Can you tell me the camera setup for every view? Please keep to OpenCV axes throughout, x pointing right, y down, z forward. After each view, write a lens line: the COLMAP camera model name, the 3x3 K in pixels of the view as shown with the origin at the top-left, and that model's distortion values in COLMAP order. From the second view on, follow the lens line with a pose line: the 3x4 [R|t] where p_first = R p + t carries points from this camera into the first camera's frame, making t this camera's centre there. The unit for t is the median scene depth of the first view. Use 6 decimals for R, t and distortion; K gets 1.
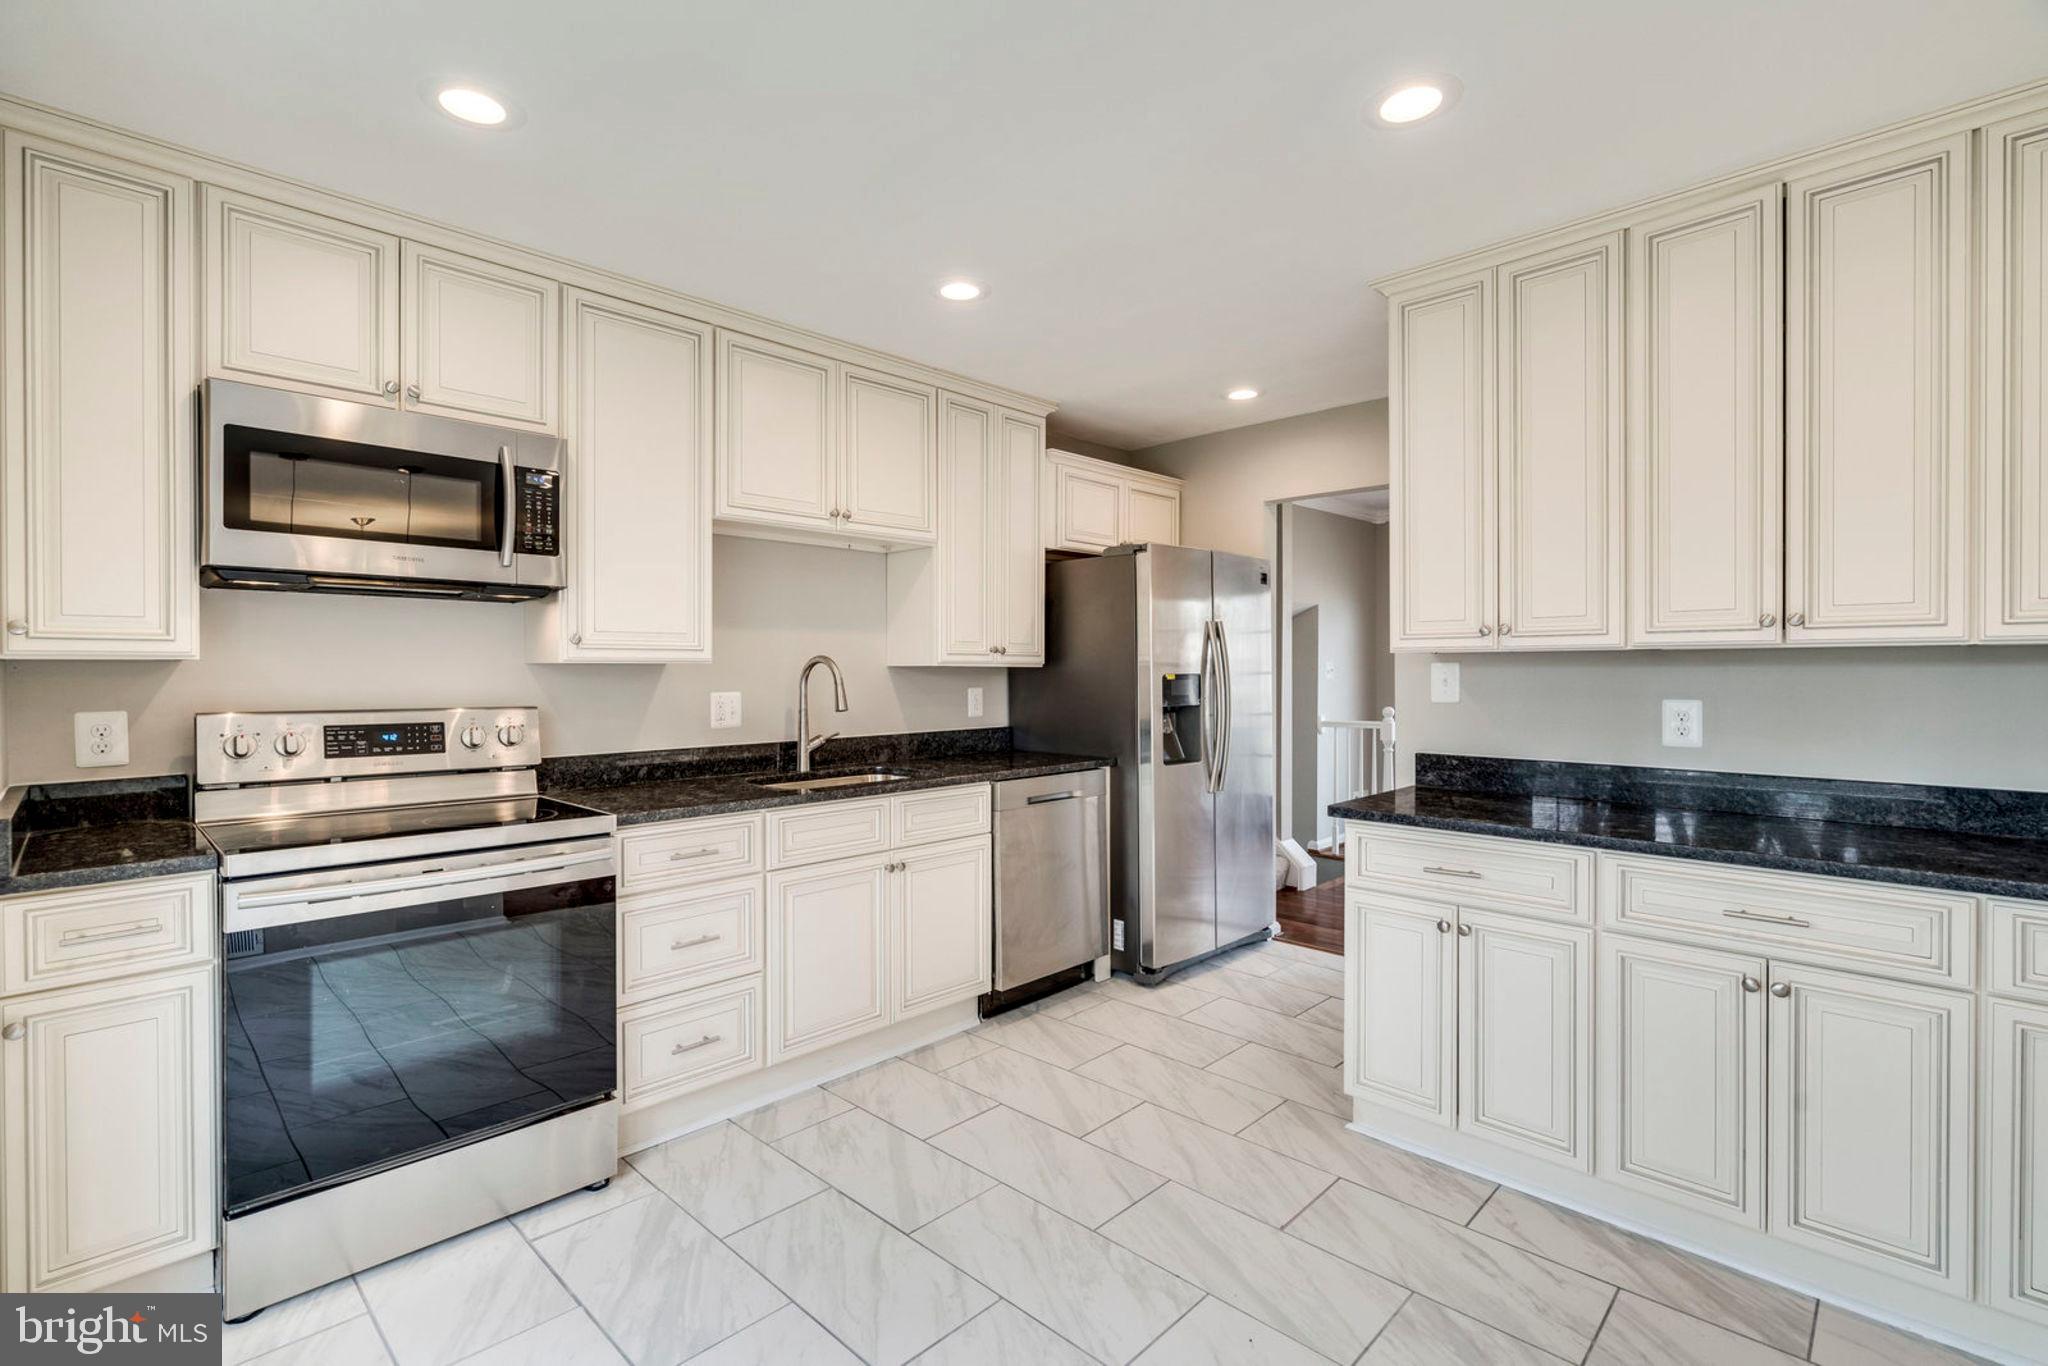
lens RADIAL K [[943.2, 0, 1012.8], [0, 943.2, 677.4], [0, 0, 1]] dist [0.004947, 0.000621]
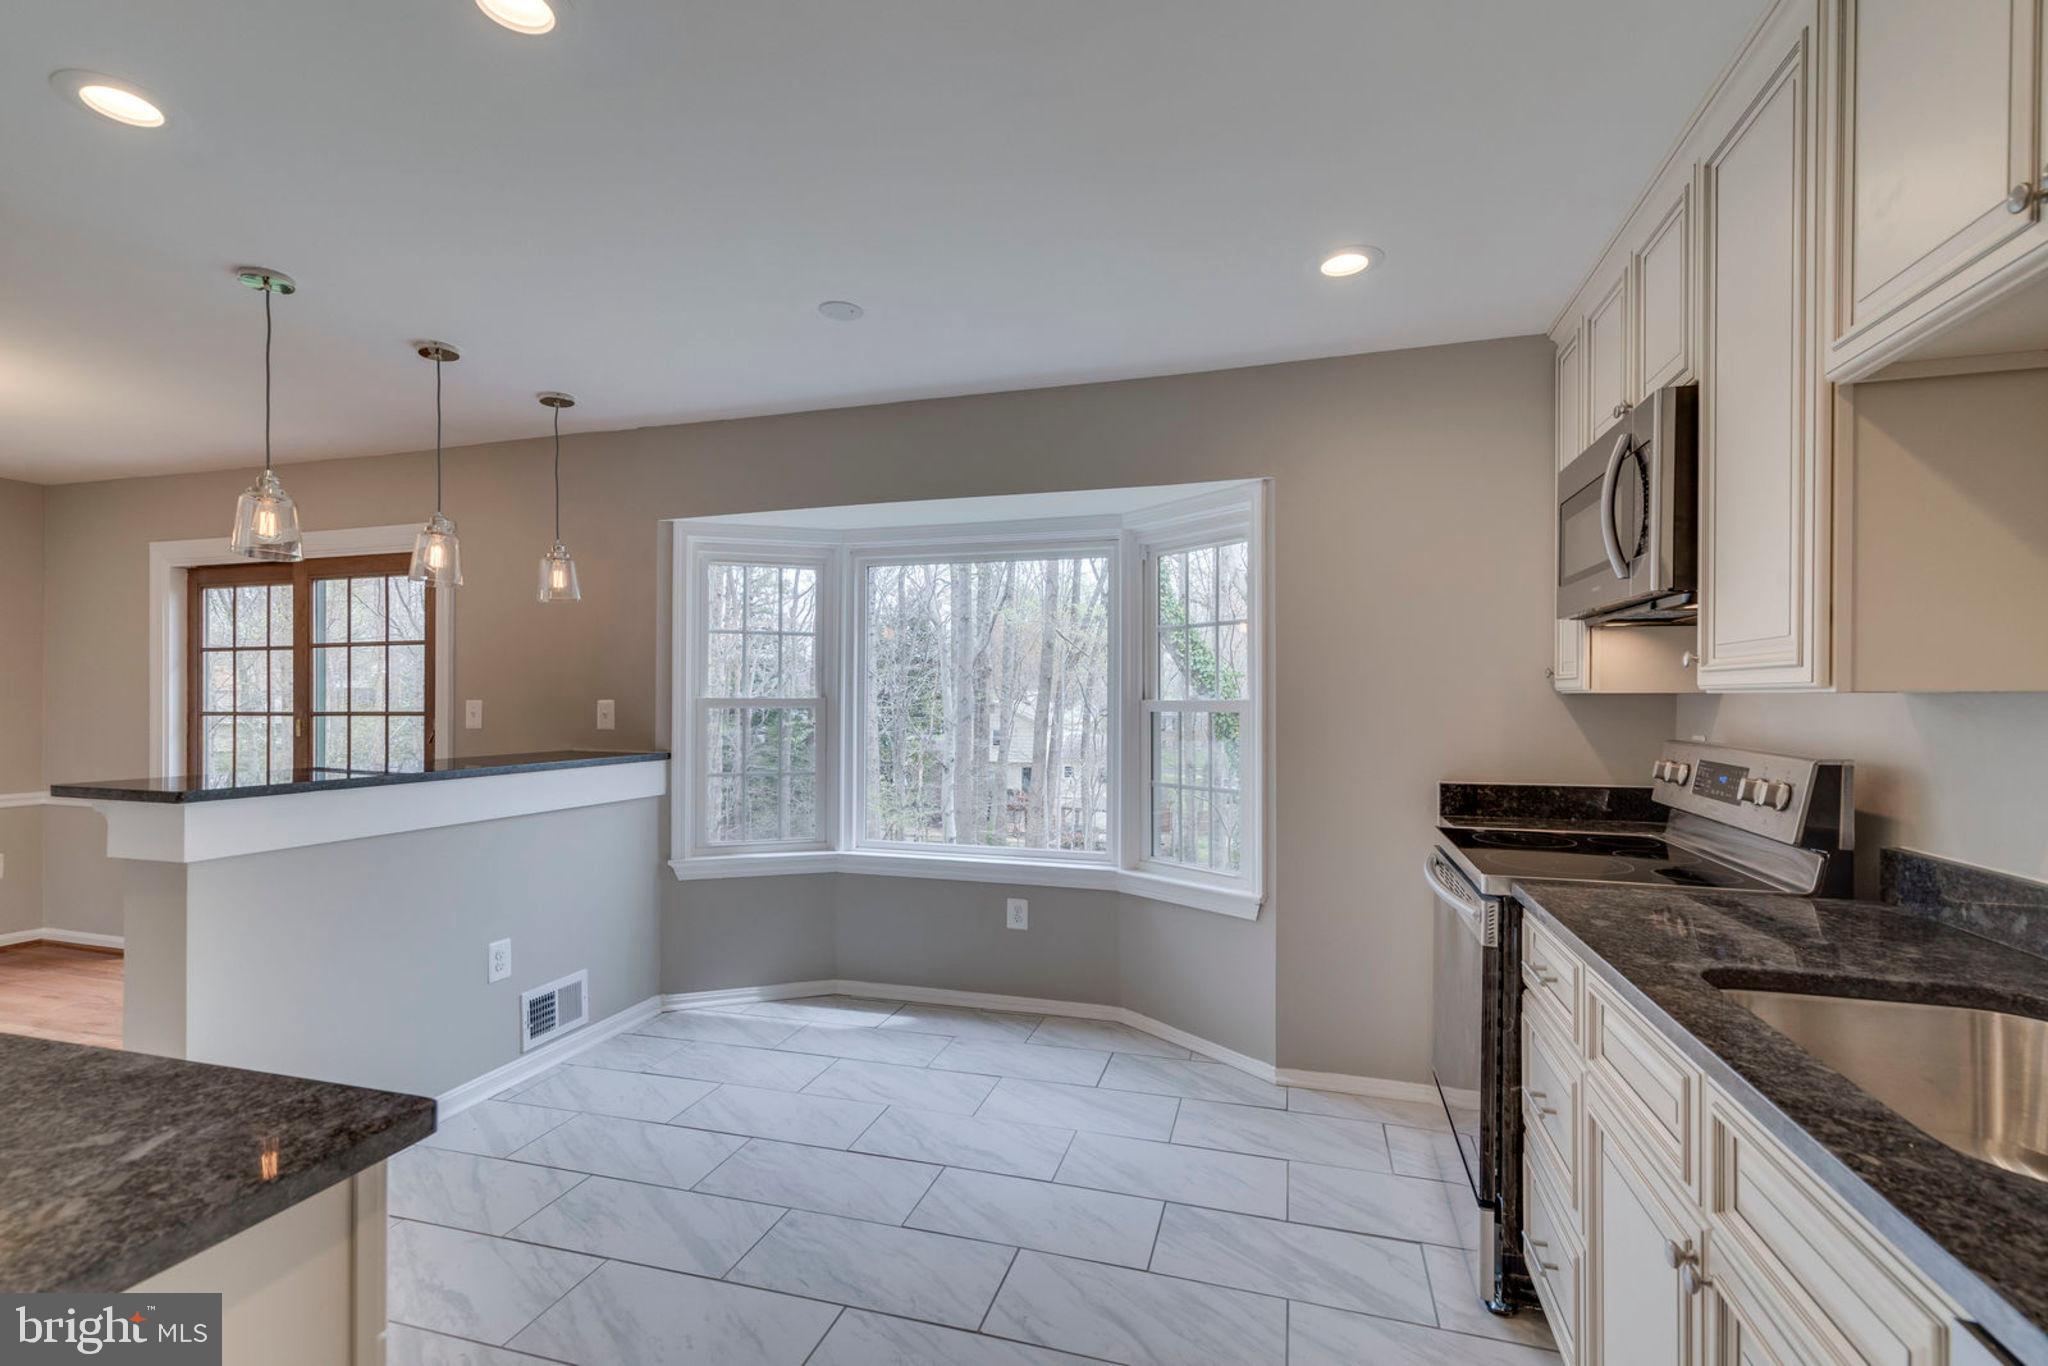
lens RADIAL K [[927.7, 0, 1018.9], [0, 927.7, 699.9], [0, 0, 1]] dist [-0.002661, 0.001225]
pose [[-0.885183, 0.003120, -0.465232, 0.313212], [-0.003510, 0.999904, 0.013384, -0.019001], [0.465229, 0.013480, -0.885088, 1.455200]]
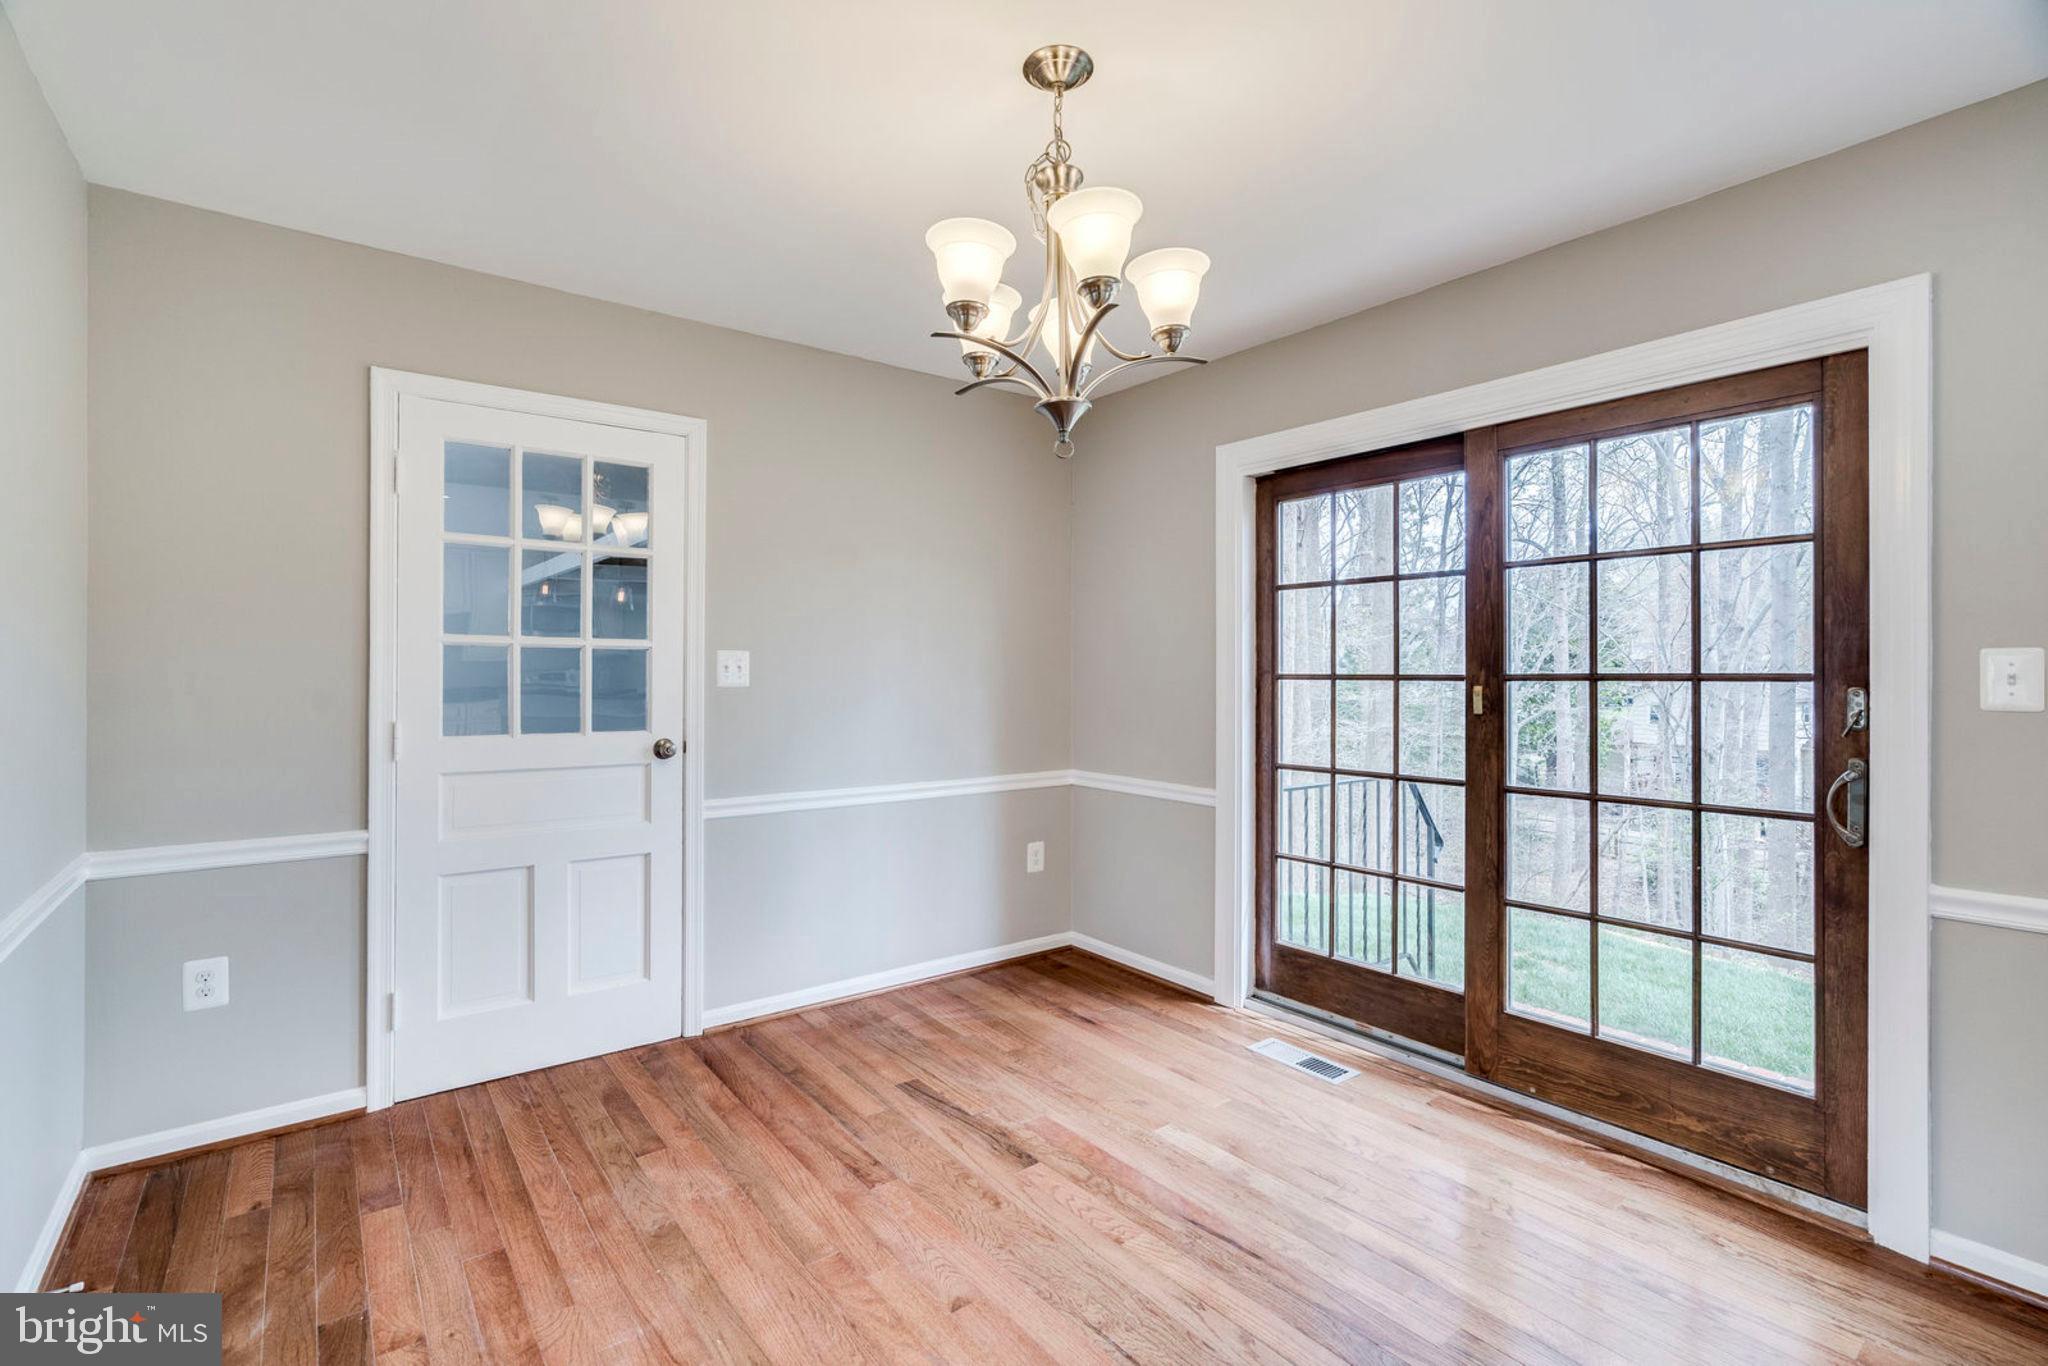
lens RADIAL K [[927.7, 0, 1009.1], [0, 927.7, 669.9], [0, 0, 1]] dist [-0.002661, 0.001225]
pose [[-0.989840, 0.005190, 0.142093, 1.104727], [0.006786, 0.999919, 0.010748, 0.012169], [-0.142025, 0.011603, -0.989795, 0.401581]]
